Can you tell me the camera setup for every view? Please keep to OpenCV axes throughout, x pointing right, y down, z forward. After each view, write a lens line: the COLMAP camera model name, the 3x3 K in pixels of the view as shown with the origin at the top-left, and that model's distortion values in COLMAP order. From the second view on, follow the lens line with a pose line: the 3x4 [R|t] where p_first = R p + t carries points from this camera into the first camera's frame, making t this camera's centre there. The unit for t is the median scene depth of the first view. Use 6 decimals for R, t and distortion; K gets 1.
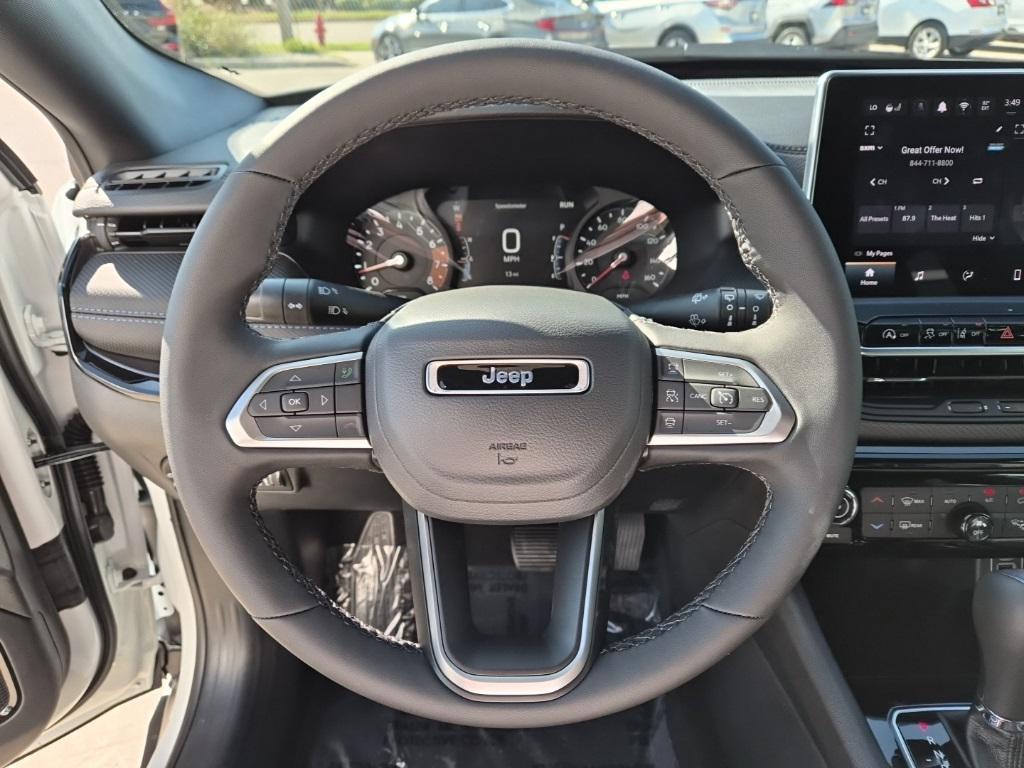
lens RADIAL K [[698.3, 0, 510.9], [0, 698.3, 390.1], [0, 0, 1]] dist [0.059509, -0.050605]
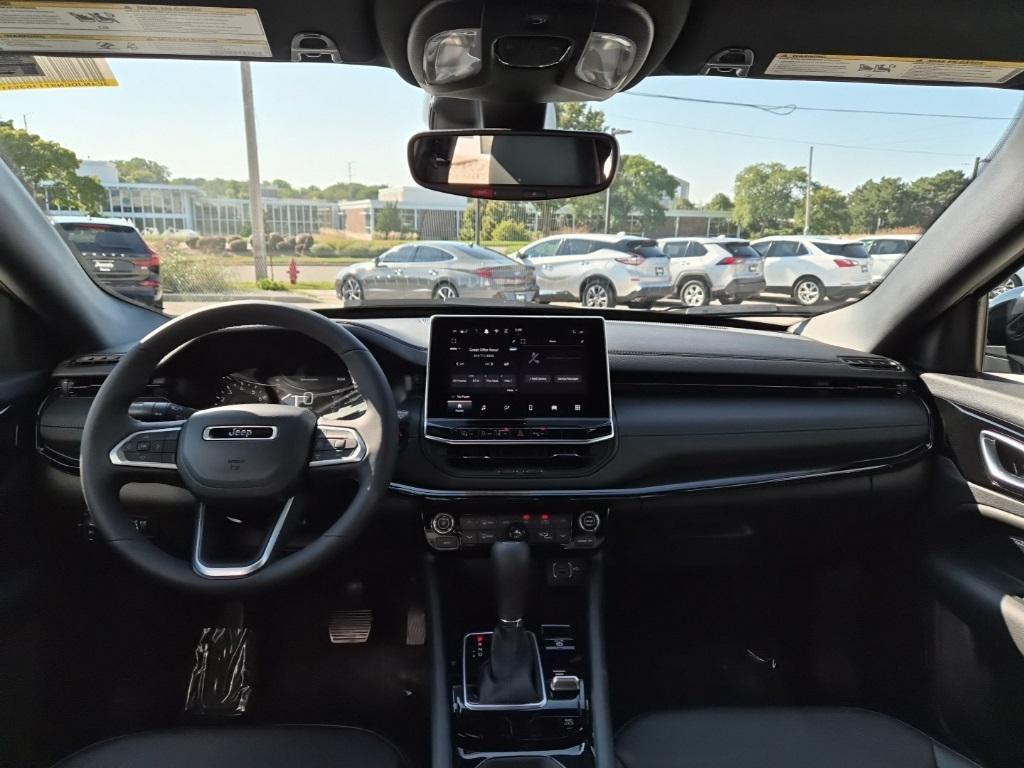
lens RADIAL K [[698.3, 0, 520.0], [0, 698.3, 388.2], [0, 0, 1]] dist [0.059509, -0.050605]
pose [[0.997690, 0.009661, 0.067246, 0.552964], [0.011307, 0.952420, -0.304580, 0.408294], [-0.066989, 0.304636, 0.950110, -0.959899]]
